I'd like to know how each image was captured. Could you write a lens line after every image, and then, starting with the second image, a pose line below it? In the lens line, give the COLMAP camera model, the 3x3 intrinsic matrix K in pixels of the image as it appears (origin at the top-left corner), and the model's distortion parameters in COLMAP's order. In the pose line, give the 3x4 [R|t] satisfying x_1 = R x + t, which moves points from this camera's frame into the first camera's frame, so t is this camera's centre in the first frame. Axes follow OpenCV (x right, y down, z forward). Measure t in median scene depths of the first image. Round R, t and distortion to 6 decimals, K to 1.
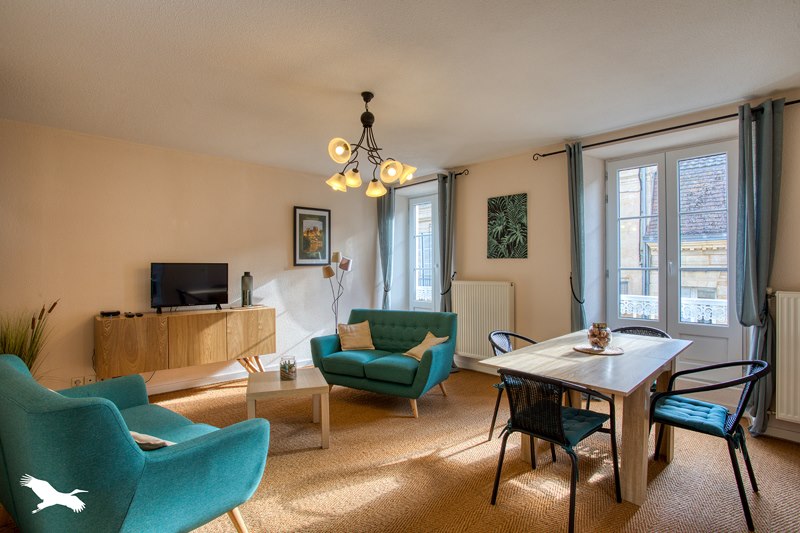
lens RADIAL K [[401.0, 0, 400.0], [0, 401.0, 266.5], [0, 0, 1]] dist [-0.000786, 0.000232]
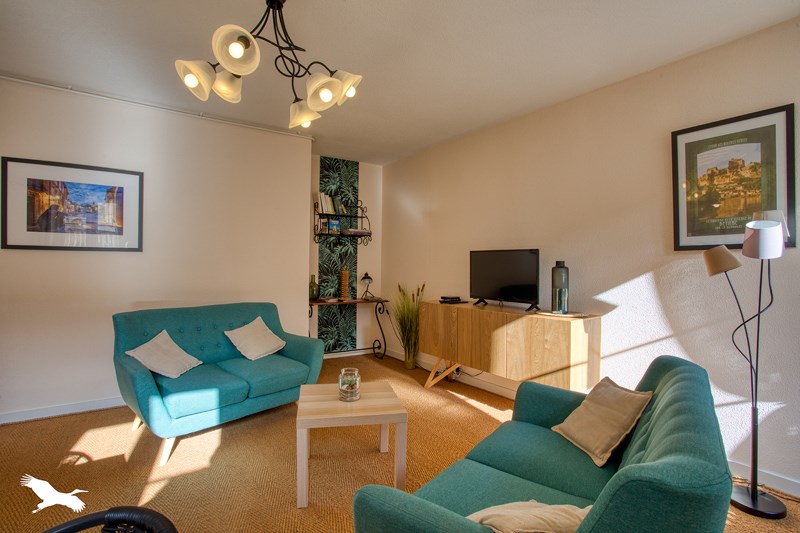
lens RADIAL K [[411.0, 0, 399.9], [0, 411.0, 253.9], [0, 0, 1]] dist [-0.000237, 0.000138]
pose [[-0.127256, -0.023181, -0.991599, 0.330576], [-0.002486, 0.999731, -0.023052, 0.018104], [0.991867, -0.000469, -0.127279, 0.817770]]
